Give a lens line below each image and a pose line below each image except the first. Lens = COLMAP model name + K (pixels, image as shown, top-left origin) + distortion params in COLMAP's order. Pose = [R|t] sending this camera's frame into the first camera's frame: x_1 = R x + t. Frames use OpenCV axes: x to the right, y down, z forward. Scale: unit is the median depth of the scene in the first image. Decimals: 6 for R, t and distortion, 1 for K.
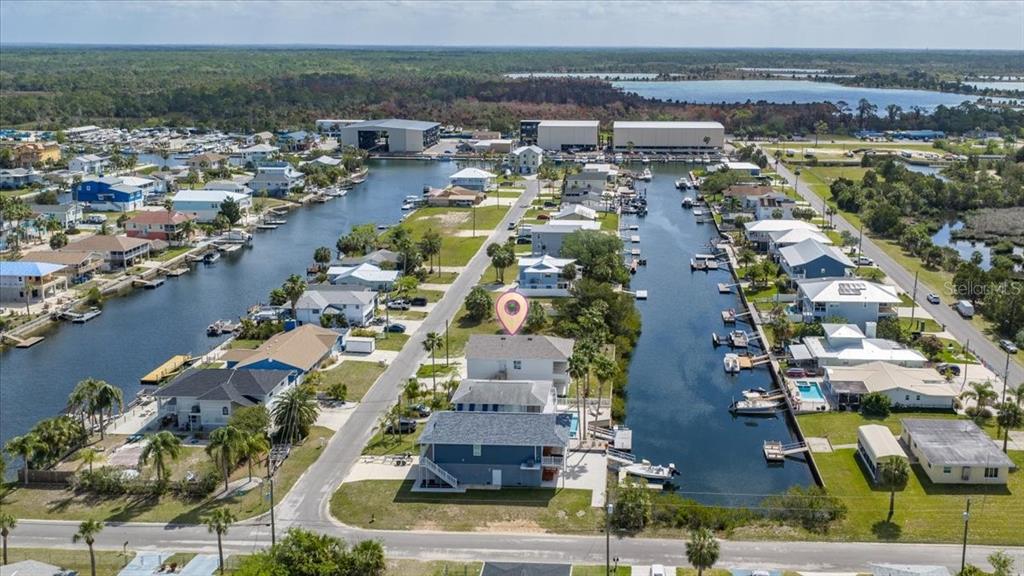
lens RADIAL K [[861.4, 0, 596.3], [0, 861.4, 211.7], [0, 0, 1]] dist [0.005714, -0.010020]
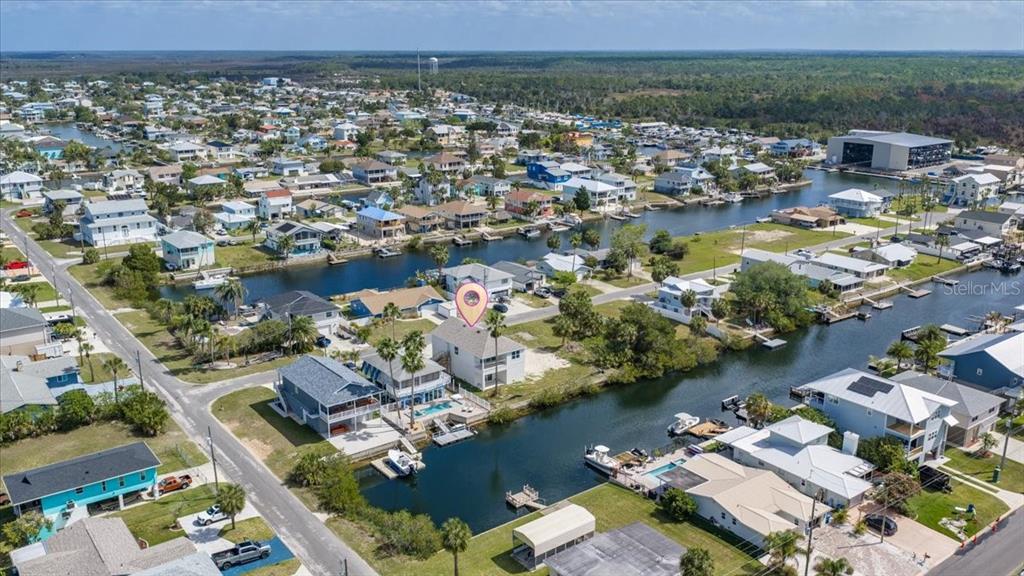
lens RADIAL K [[847.0, 0, 516.9], [0, 847.0, 286.8], [0, 0, 1]] dist [0.003852, -0.017959]
pose [[0.640987, 0.200079, -0.741015, 0.600174], [-0.139505, 0.979716, 0.143856, -0.055596], [0.754767, 0.011165, 0.655898, 0.279269]]
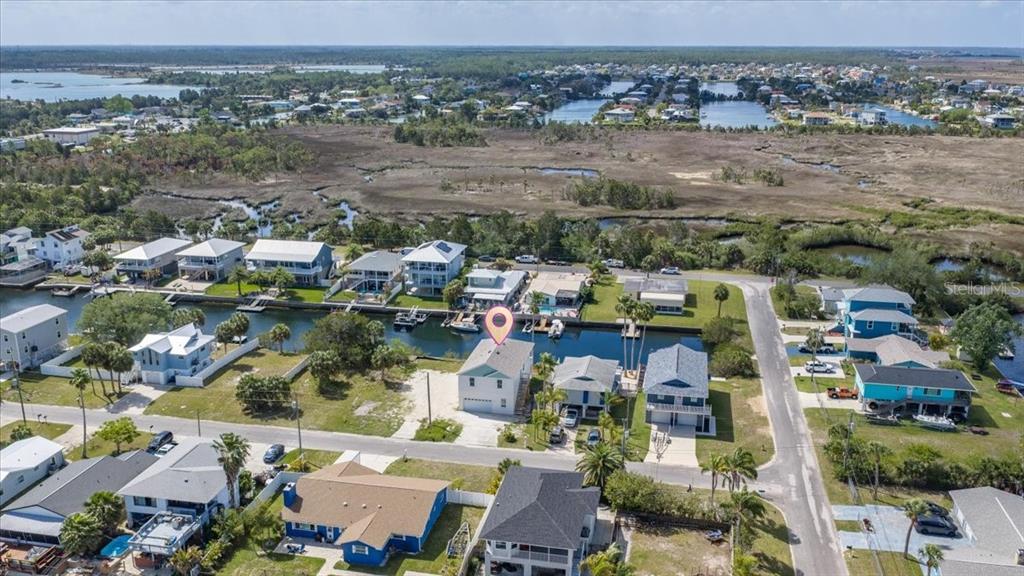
lens RADIAL K [[847.0, 0, 516.9], [0, 847.0, 286.8], [0, 0, 1]] dist [0.003852, -0.017959]
pose [[0.156477, -0.275052, 0.948610, -0.829111], [0.184737, 0.951642, 0.245458, -0.131552], [-0.970251, 0.136835, 0.199723, 0.638418]]
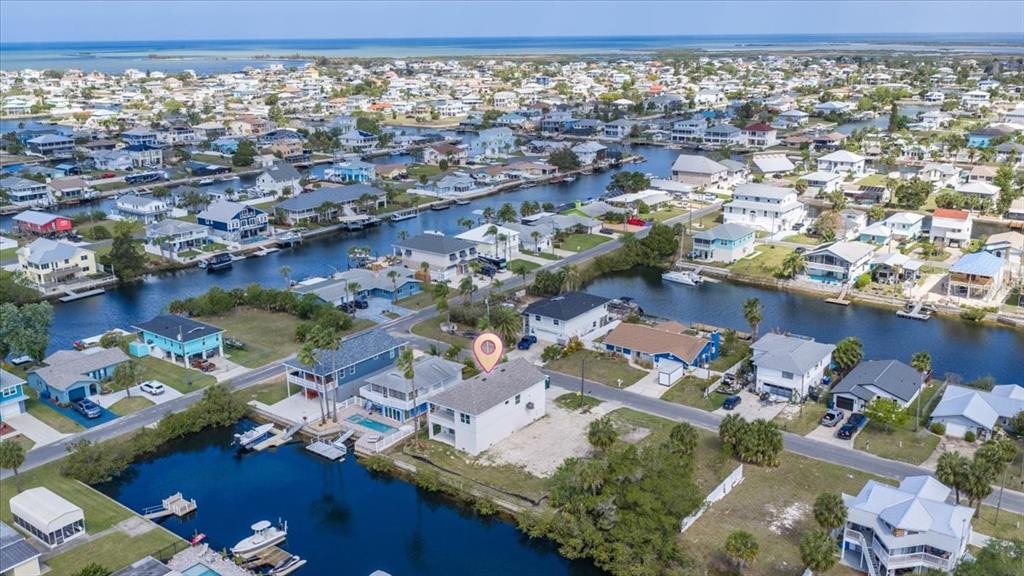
lens RADIAL K [[866.1, 0, 512.0], [0, 866.1, 288.0], [0, 0, 1]] dist [-0.000802, -0.011665]
pose [[-0.566478, 0.229583, -0.791450, 0.480728], [-0.145611, 0.917411, 0.370343, -0.223620], [0.811110, 0.325035, -0.486264, 1.179591]]
